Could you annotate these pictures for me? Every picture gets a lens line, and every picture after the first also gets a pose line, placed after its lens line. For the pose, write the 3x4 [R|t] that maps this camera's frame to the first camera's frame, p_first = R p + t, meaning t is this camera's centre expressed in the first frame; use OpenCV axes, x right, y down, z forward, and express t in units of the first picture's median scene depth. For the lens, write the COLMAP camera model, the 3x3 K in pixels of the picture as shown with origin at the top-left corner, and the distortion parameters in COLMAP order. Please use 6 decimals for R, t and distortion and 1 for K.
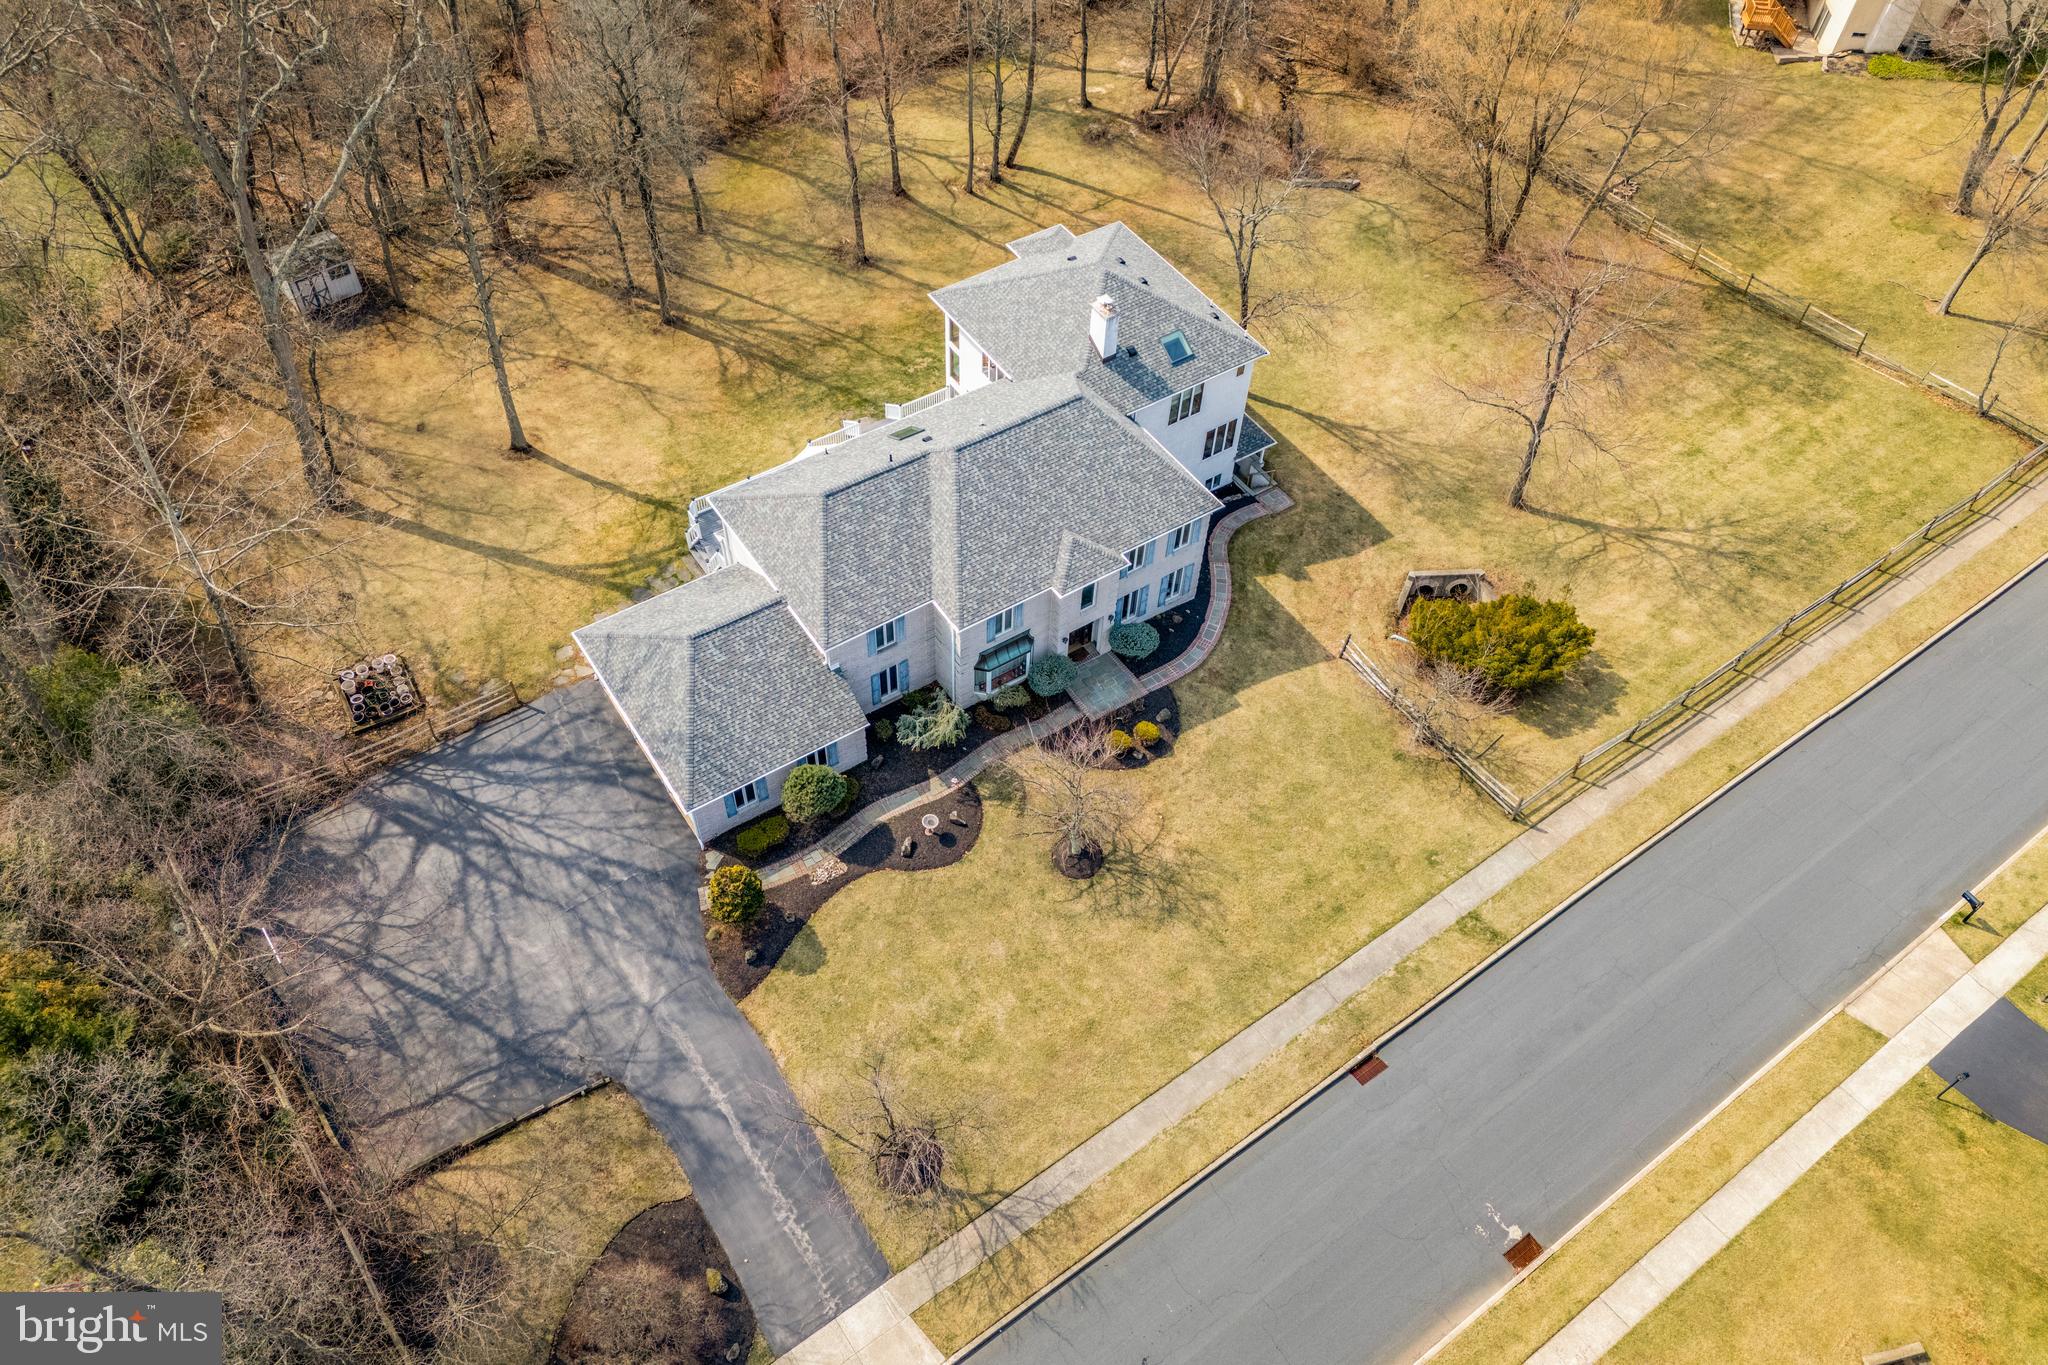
lens RADIAL K [[1481.3, 0, 1024.0], [0, 1481.3, 682.5], [0, 0, 1]] dist [0.074900, -0.004206]
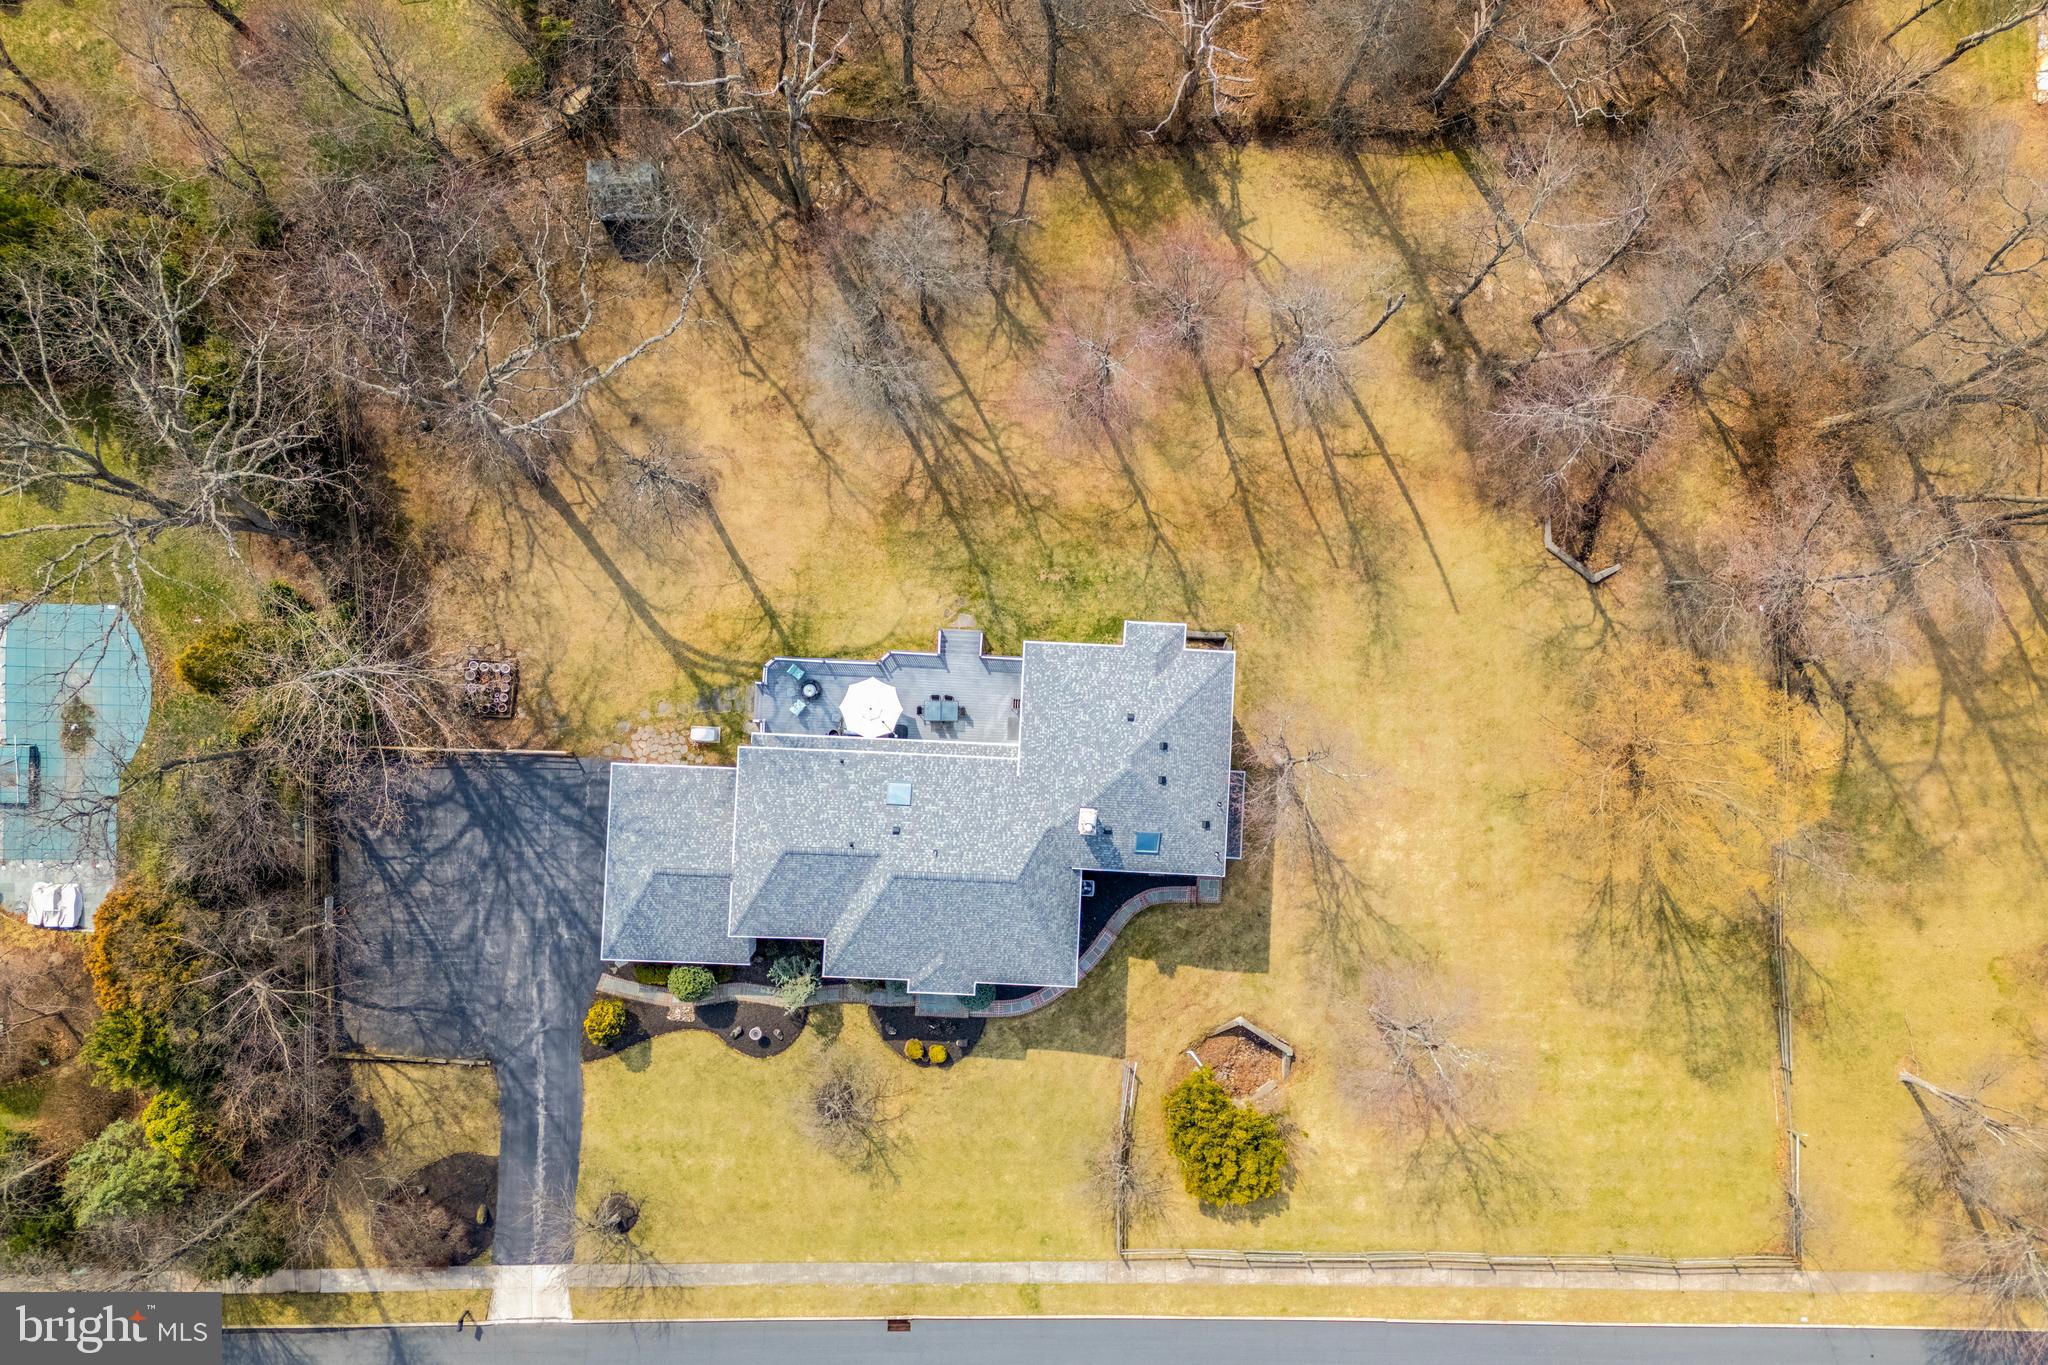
lens RADIAL K [[1492.8, 0, 1015.5], [0, 1492.8, 690.8], [0, 0, 1]] dist [0.062794, -0.047166]
pose [[0.804258, 0.594252, -0.005772, -0.049164], [-0.473691, 0.646897, 0.597613, -1.061475], [0.358867, -0.477901, 0.801764, 0.099470]]
